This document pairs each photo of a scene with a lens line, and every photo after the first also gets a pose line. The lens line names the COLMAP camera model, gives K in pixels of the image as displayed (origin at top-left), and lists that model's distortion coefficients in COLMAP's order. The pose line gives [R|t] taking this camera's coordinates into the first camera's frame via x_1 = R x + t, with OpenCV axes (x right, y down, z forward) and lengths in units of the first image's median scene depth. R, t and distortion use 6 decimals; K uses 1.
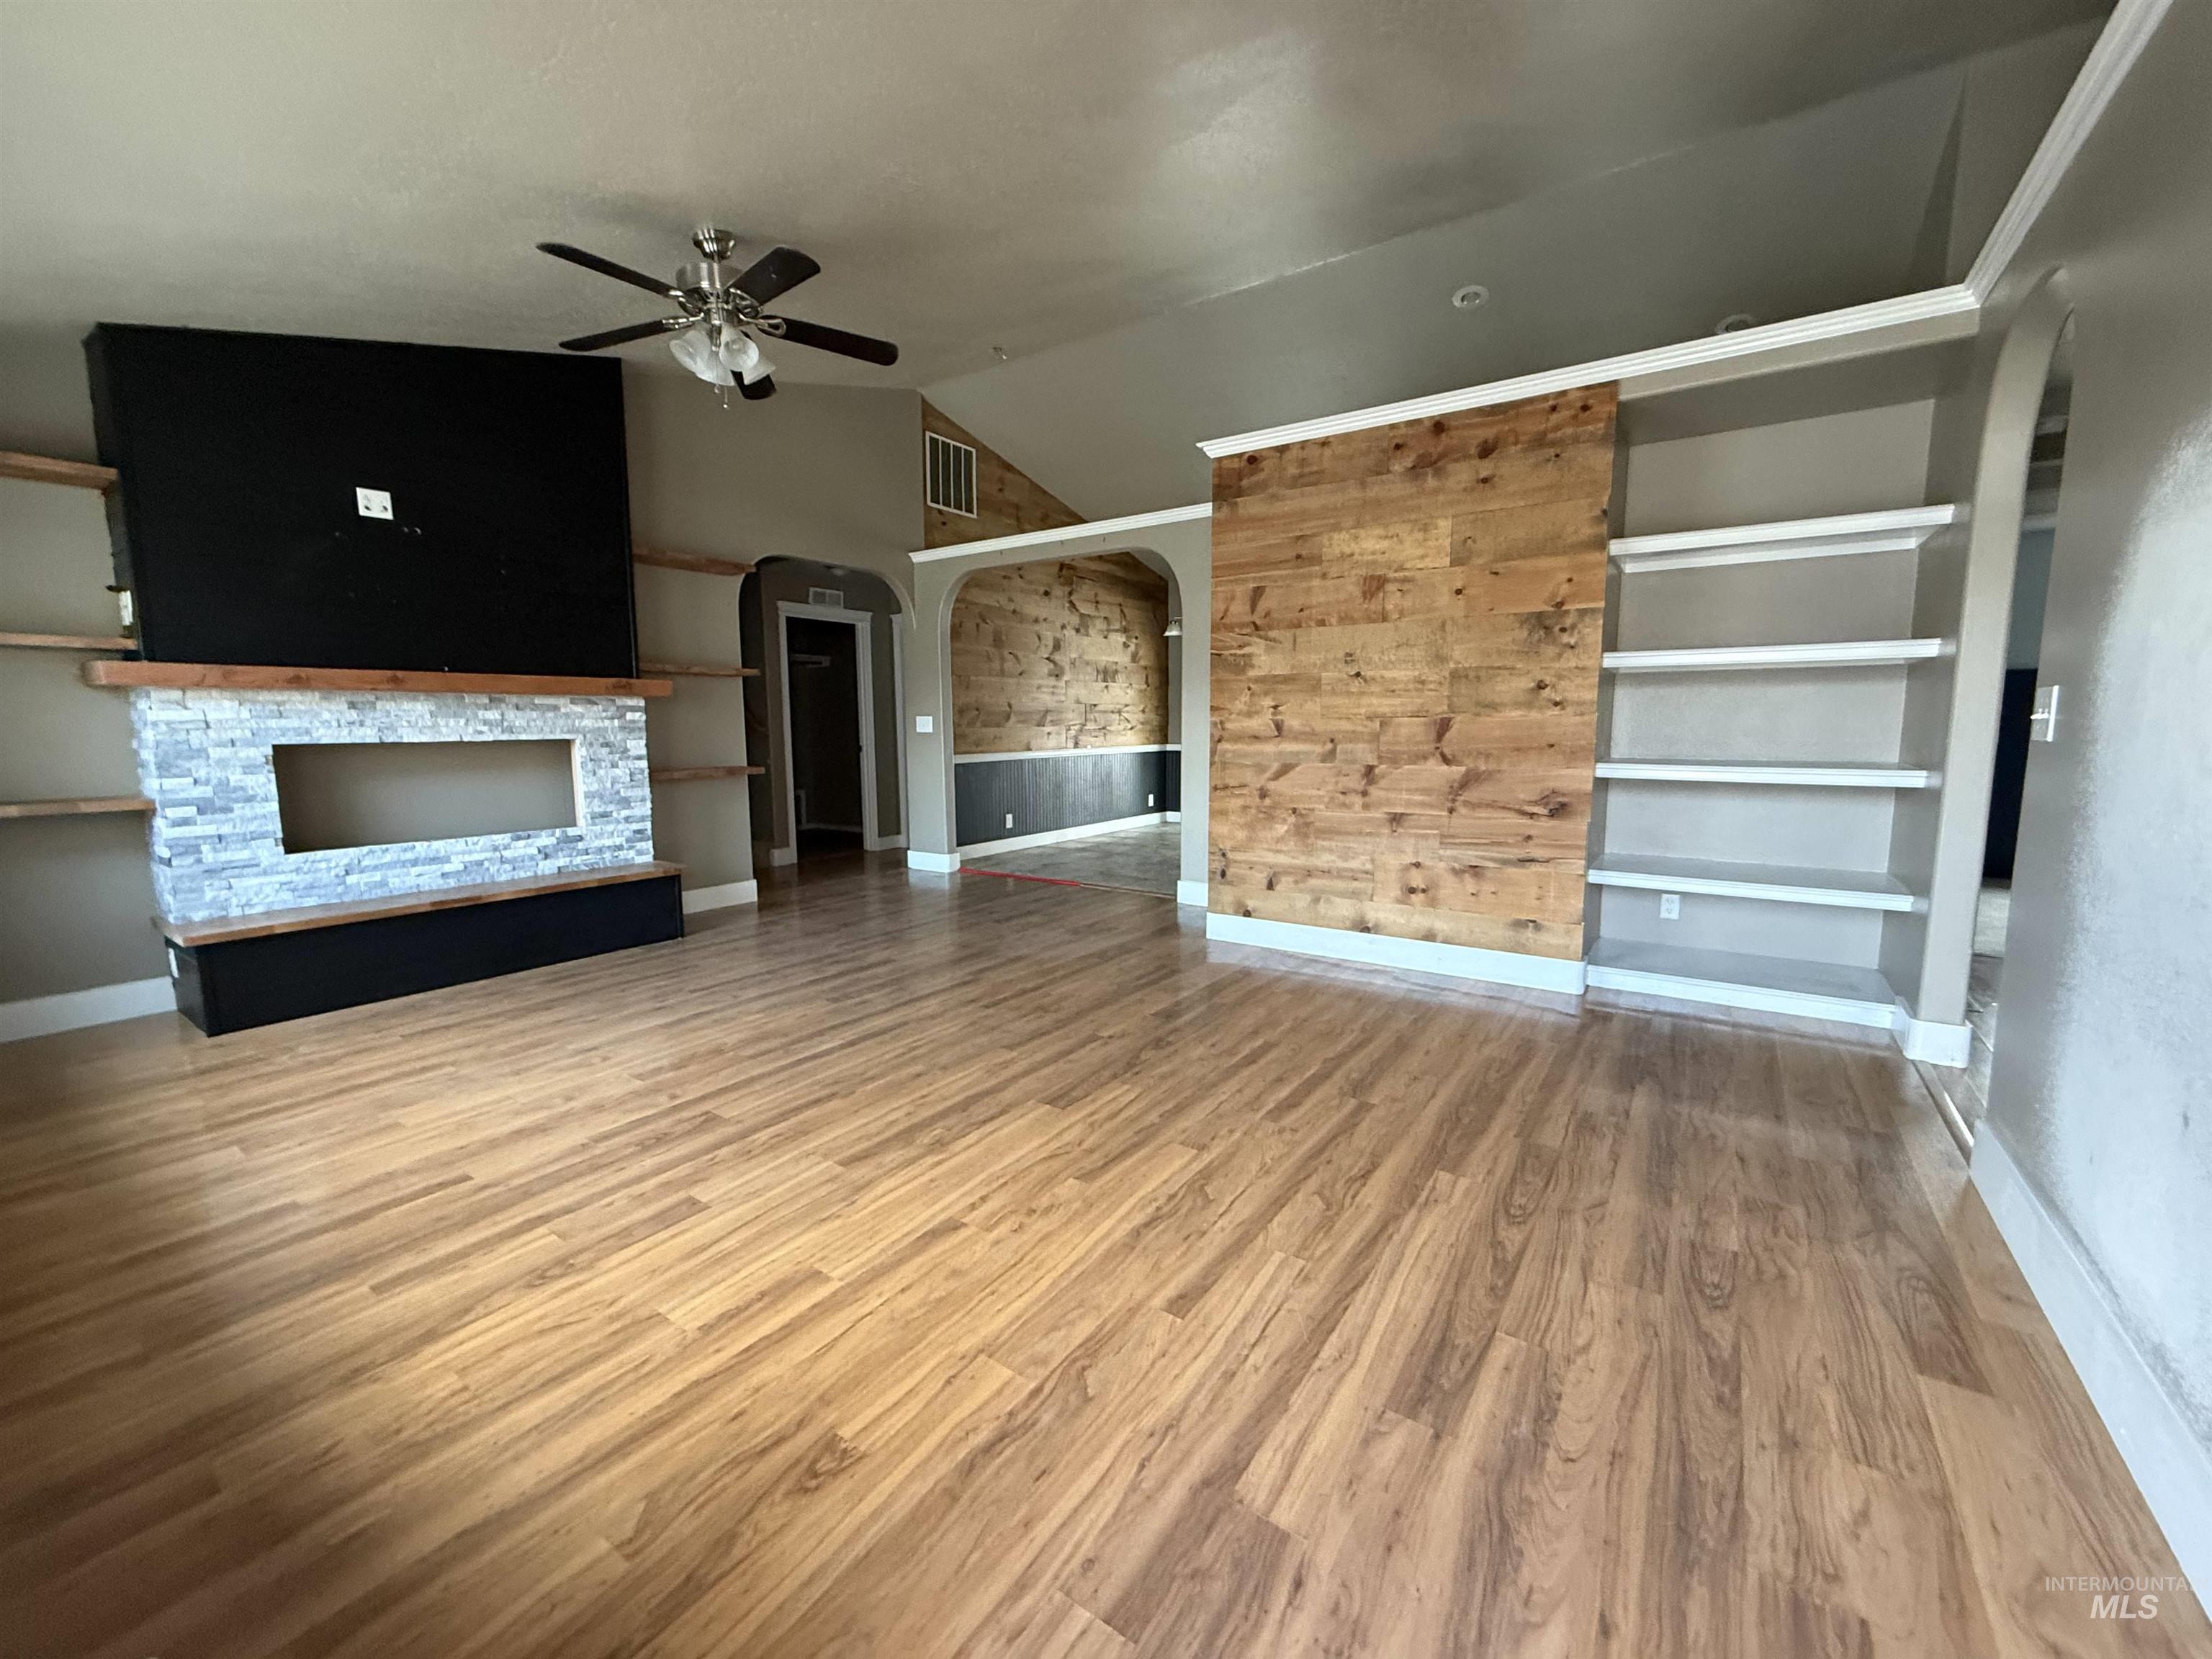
lens RADIAL K [[883.4, 0, 1104.3], [0, 883.4, 825.8], [0, 0, 1]] dist [-0.000465, 0.000567]
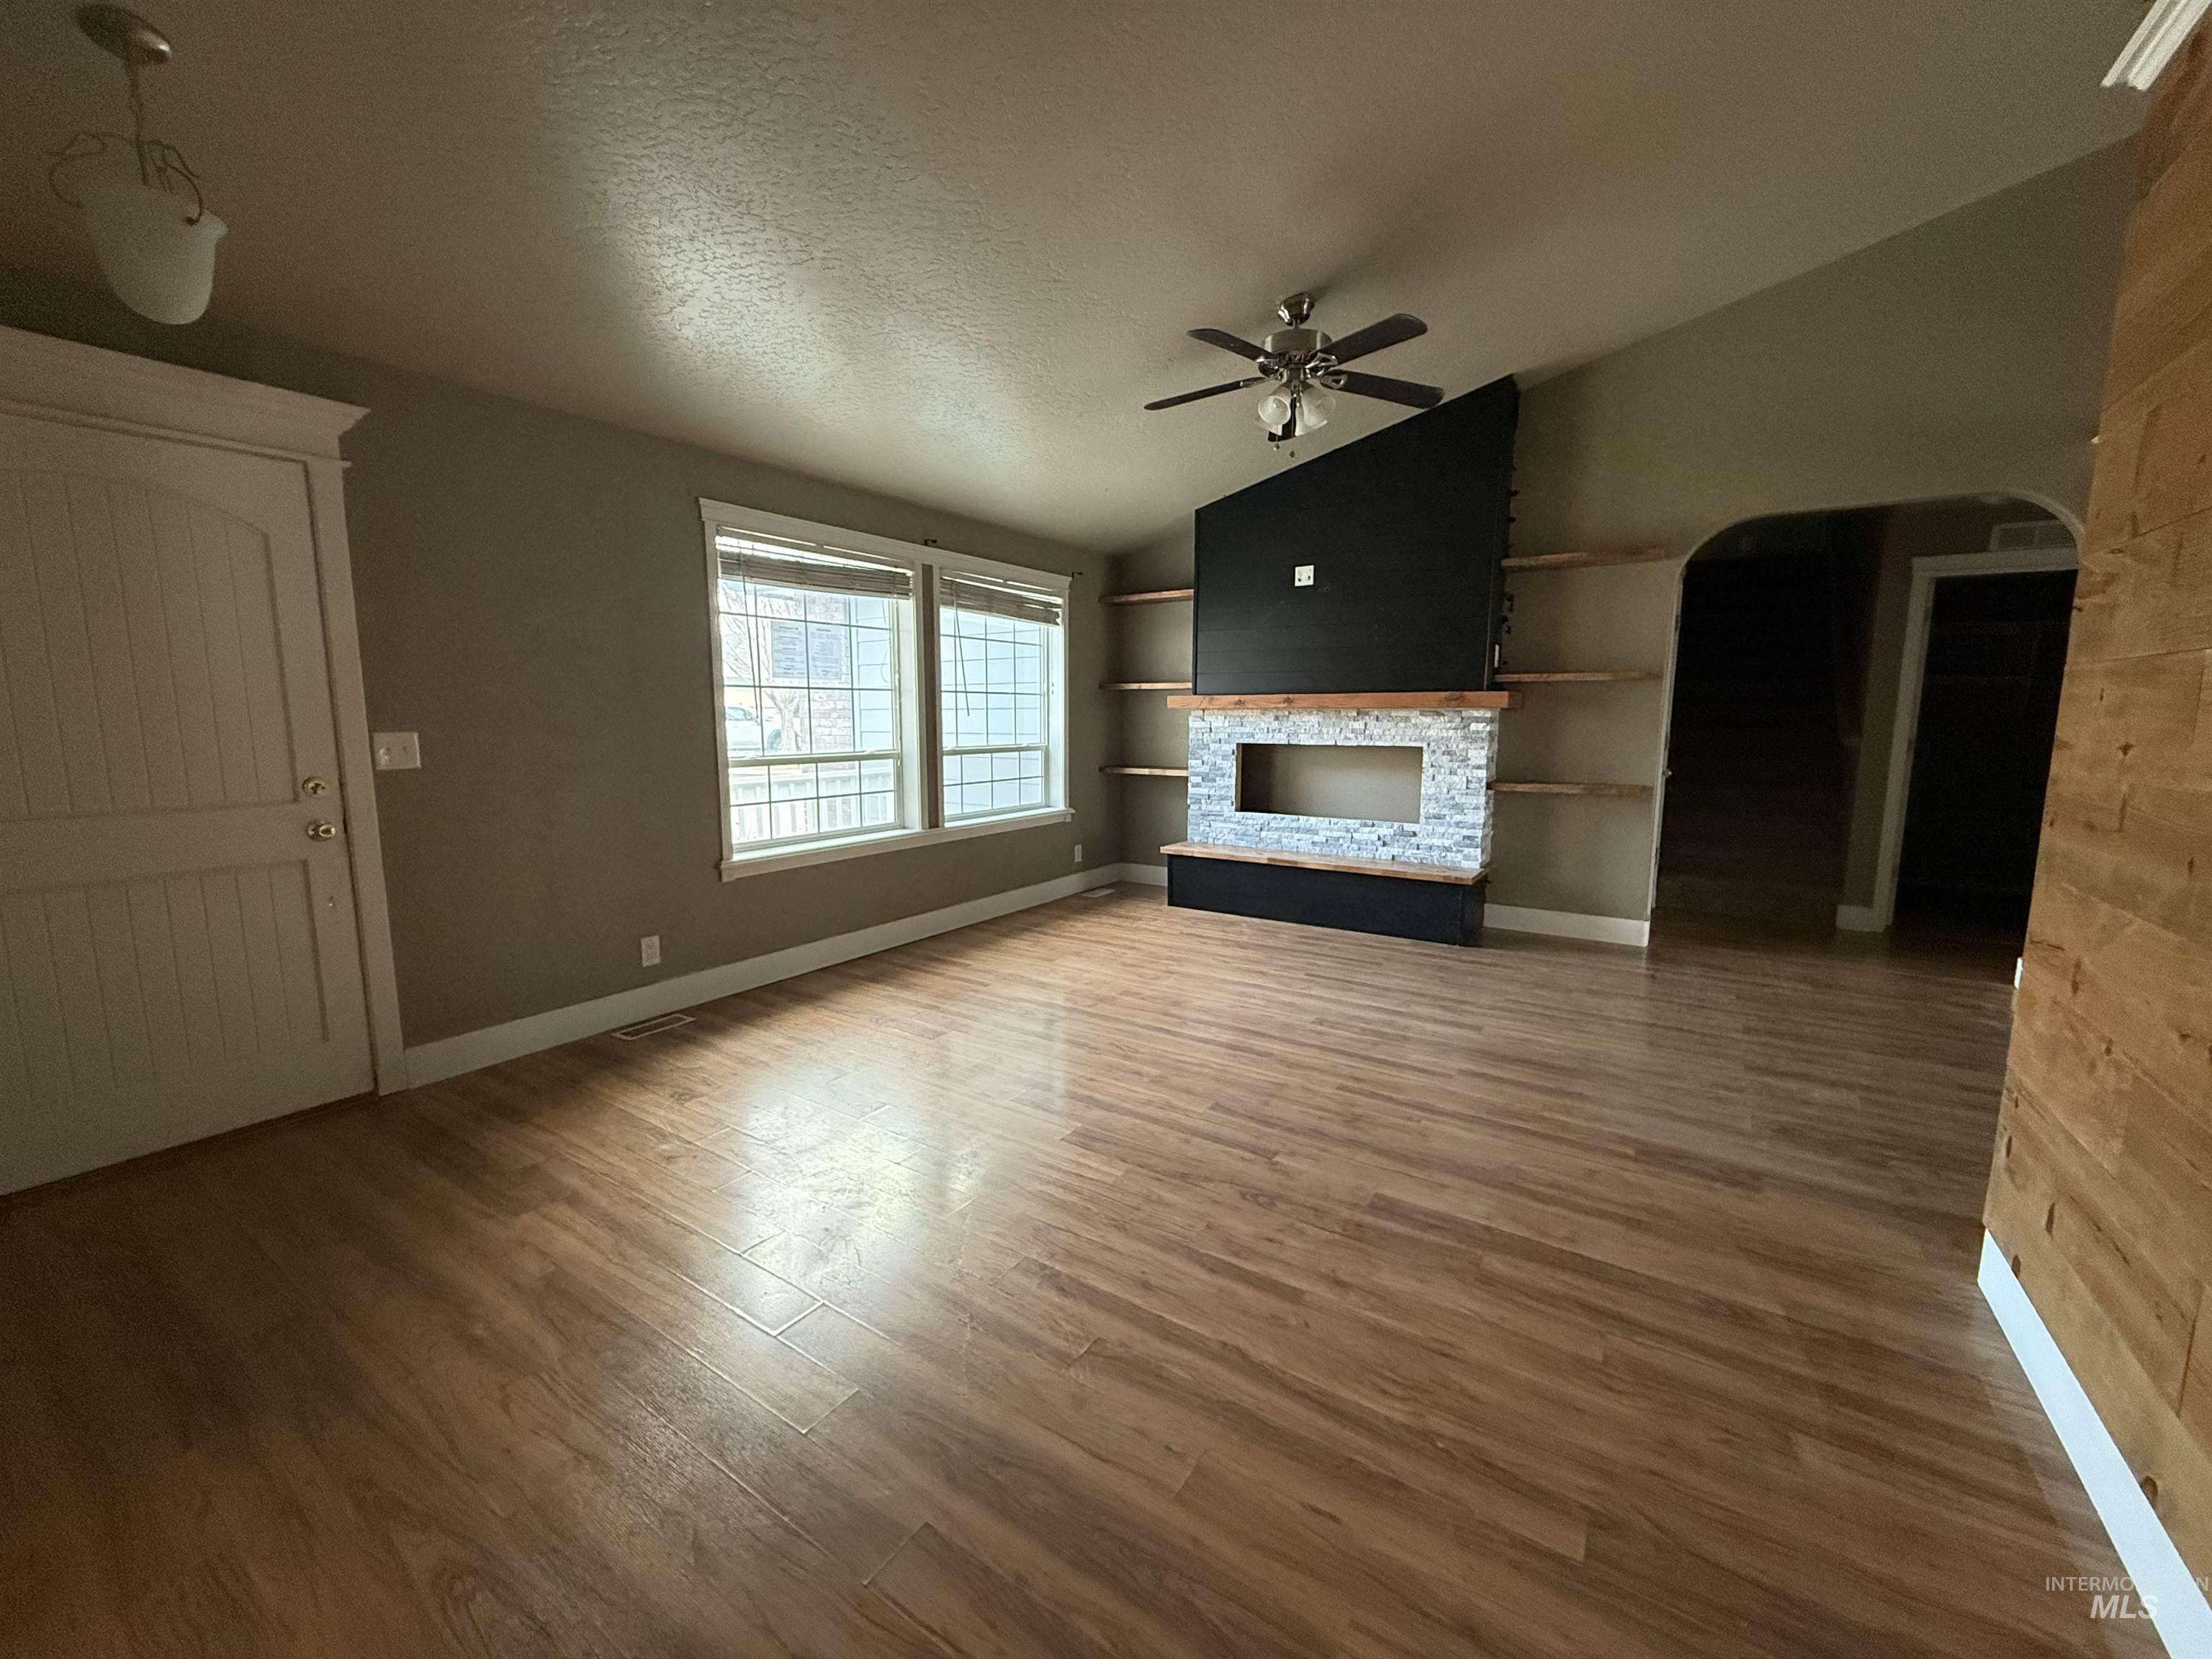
lens RADIAL K [[883.4, 0, 1097.2], [0, 883.4, 832.2], [0, 0, 1]] dist [-0.000465, 0.000567]
pose [[0.011982, 0.142021, -0.989791, 0.636513], [-0.115742, 0.983406, 0.139704, -0.120966], [0.993207, 0.112886, 0.028221, 0.683282]]
